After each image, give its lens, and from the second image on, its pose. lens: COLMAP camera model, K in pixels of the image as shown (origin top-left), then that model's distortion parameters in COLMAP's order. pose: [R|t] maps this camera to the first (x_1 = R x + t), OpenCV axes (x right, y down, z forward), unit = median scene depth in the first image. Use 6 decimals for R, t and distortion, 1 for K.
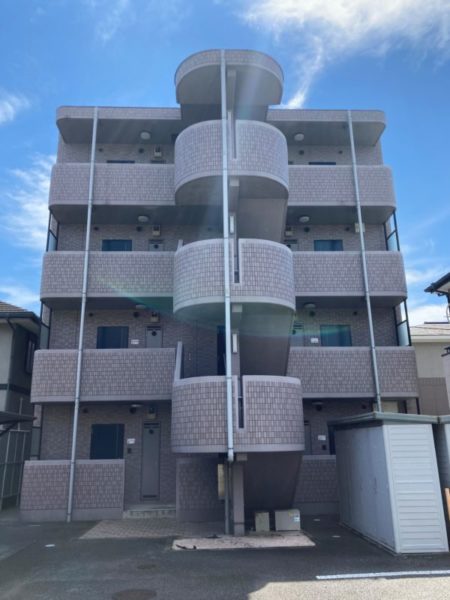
lens RADIAL K [[492.8, 0, 225.2], [0, 492.8, 299.8], [0, 0, 1]] dist [0.040104, -0.009139]
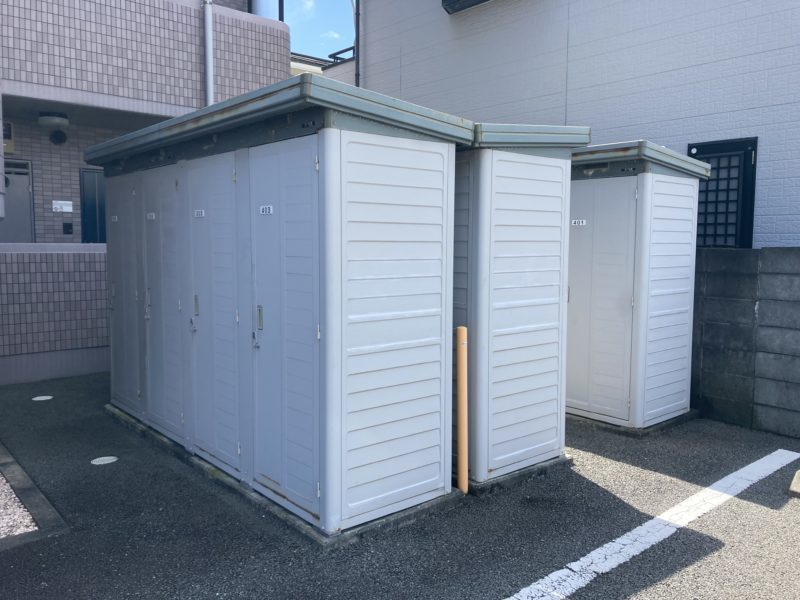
lens RADIAL K [[657.0, 0, 400.7], [0, 657.0, 299.1], [0, 0, 1]] dist [0.040104, -0.009139]
pose [[0.786067, -0.028351, 0.617491, 0.081878], [-0.196196, 0.935852, 0.292726, 0.153468], [-0.586179, -0.351252, 0.730080, 0.457597]]
